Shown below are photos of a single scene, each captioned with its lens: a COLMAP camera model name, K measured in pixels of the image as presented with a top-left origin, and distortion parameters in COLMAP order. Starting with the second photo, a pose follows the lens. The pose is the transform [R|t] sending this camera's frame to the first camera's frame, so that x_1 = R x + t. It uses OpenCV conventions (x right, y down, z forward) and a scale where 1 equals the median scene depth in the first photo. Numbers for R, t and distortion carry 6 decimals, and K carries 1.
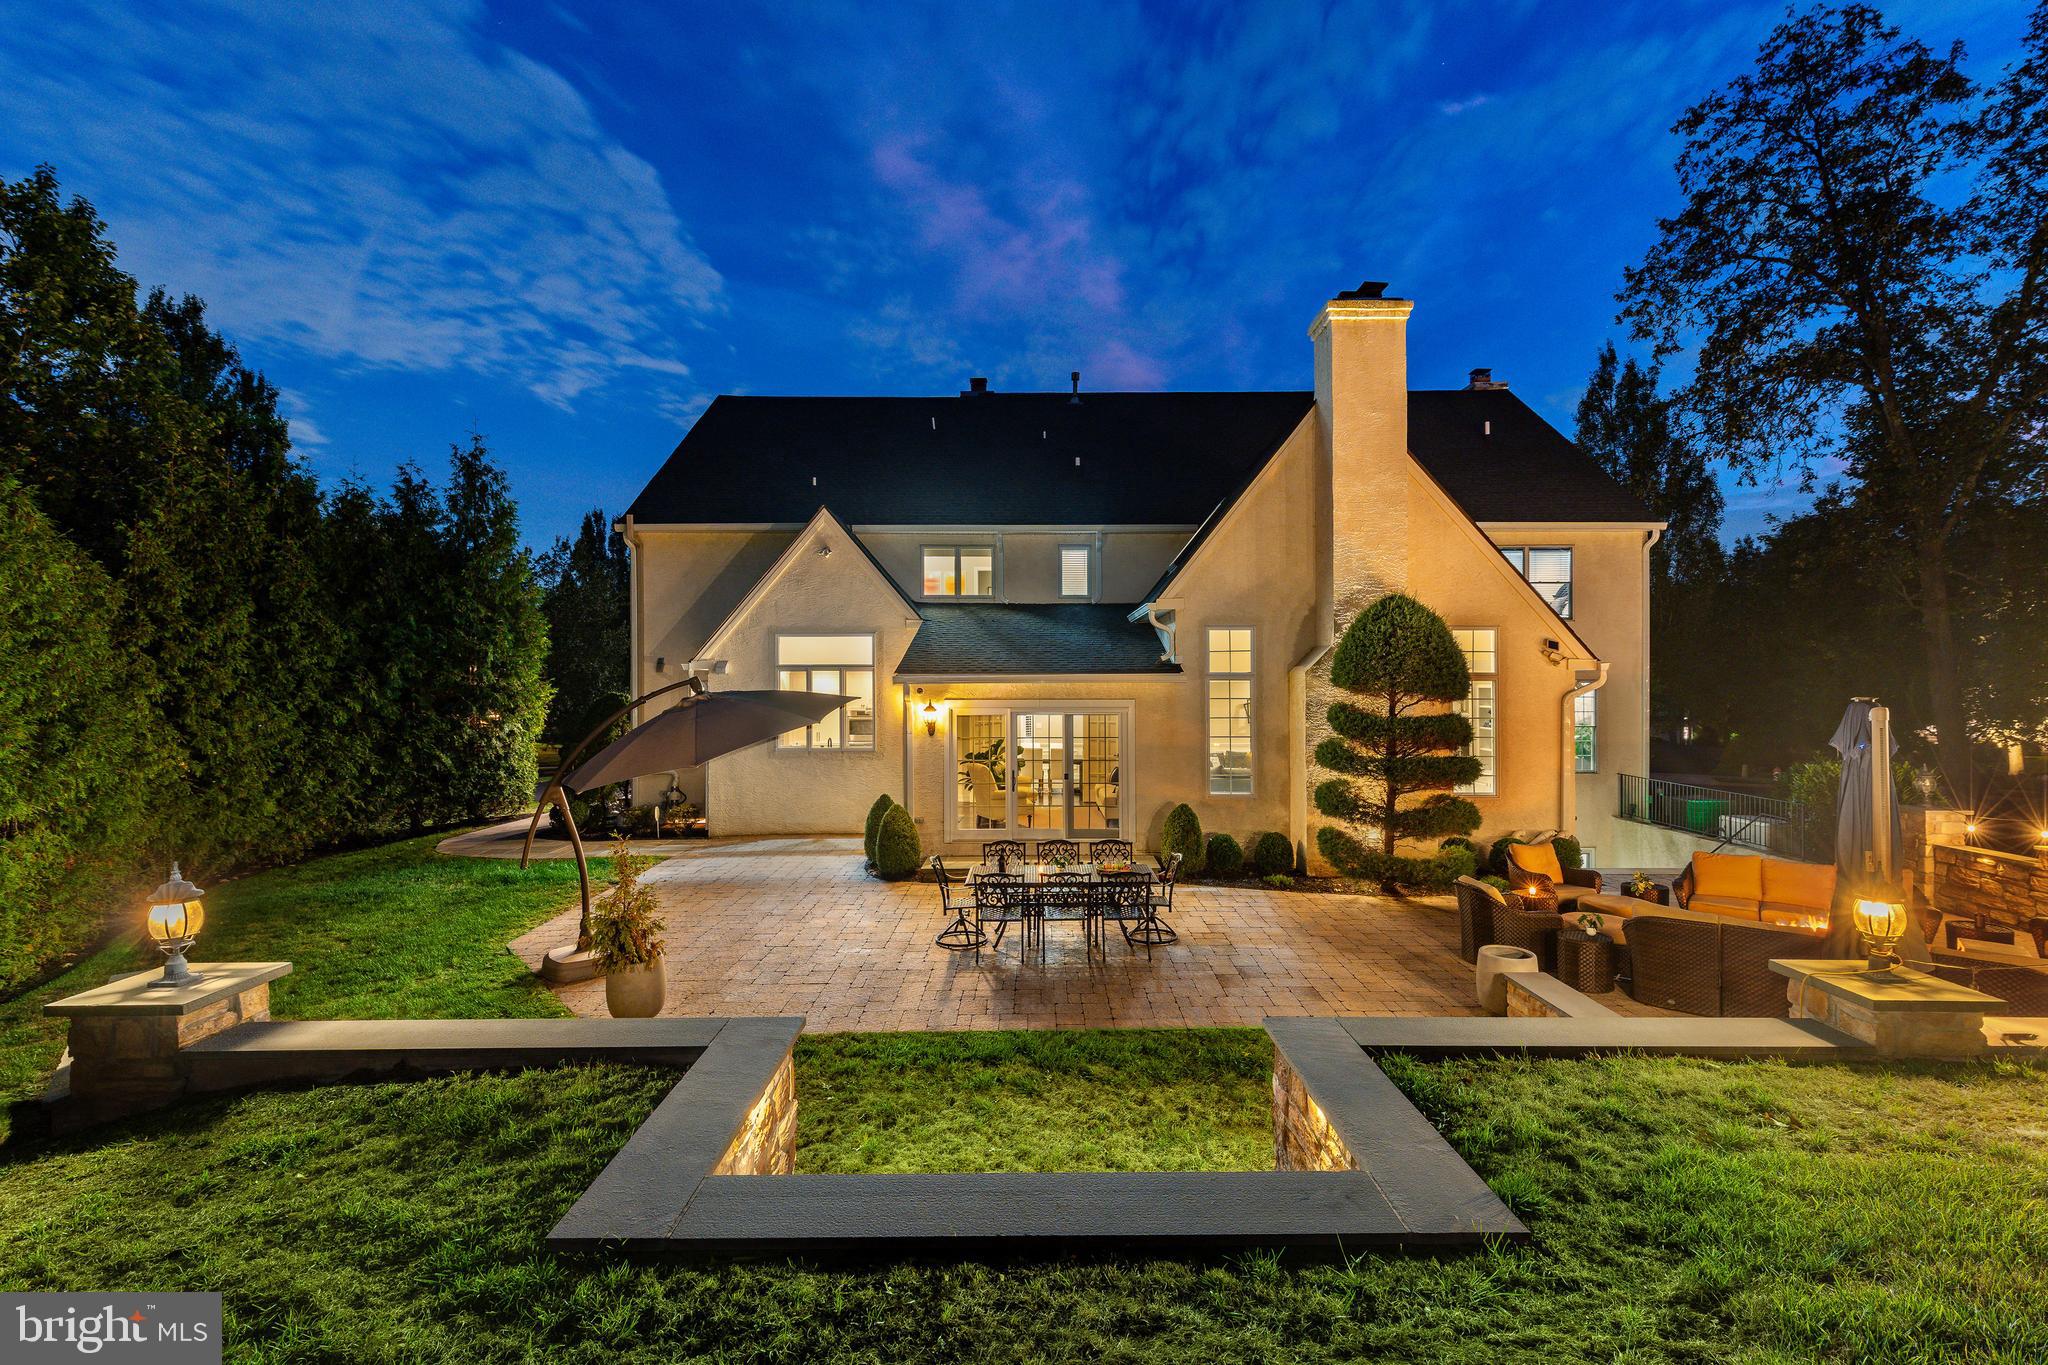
lens RADIAL K [[919.2, 0, 1024.0], [0, 919.2, 682.5], [0, 0, 1]] dist [0.000621, -0.000306]
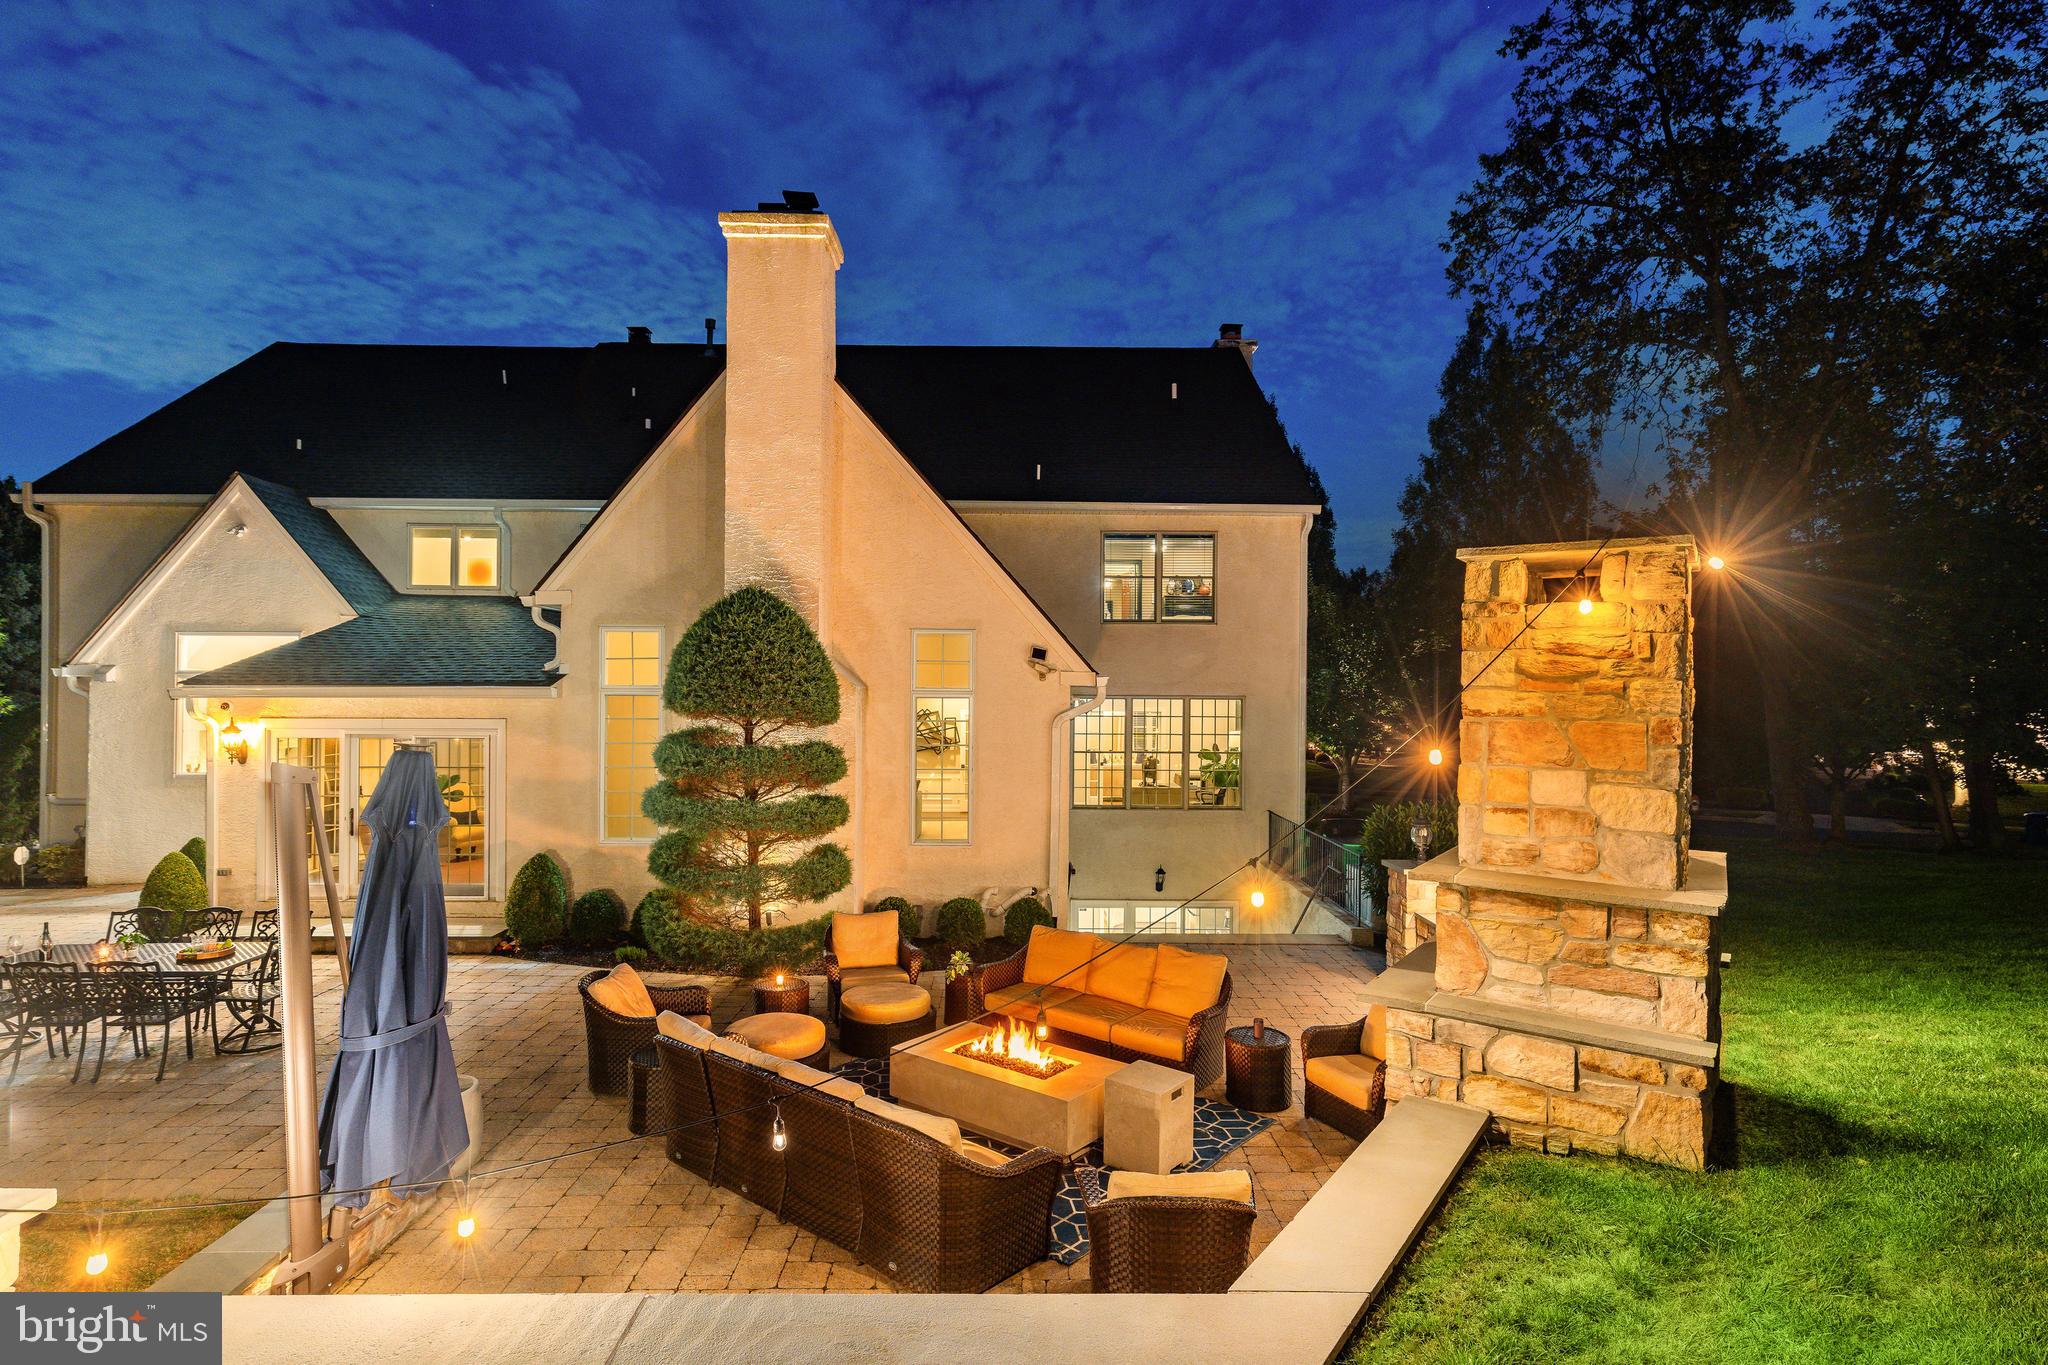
lens RADIAL K [[1036.2, 0, 1024.0], [0, 1036.2, 682.5], [0, 0, 1]] dist [-0.002245, -0.000668]
pose [[0.999800, 0.007511, 0.018543, 0.449586], [-0.007381, 0.999948, -0.007097, -0.008051], [-0.018595, 0.006958, 0.999803, 0.089394]]
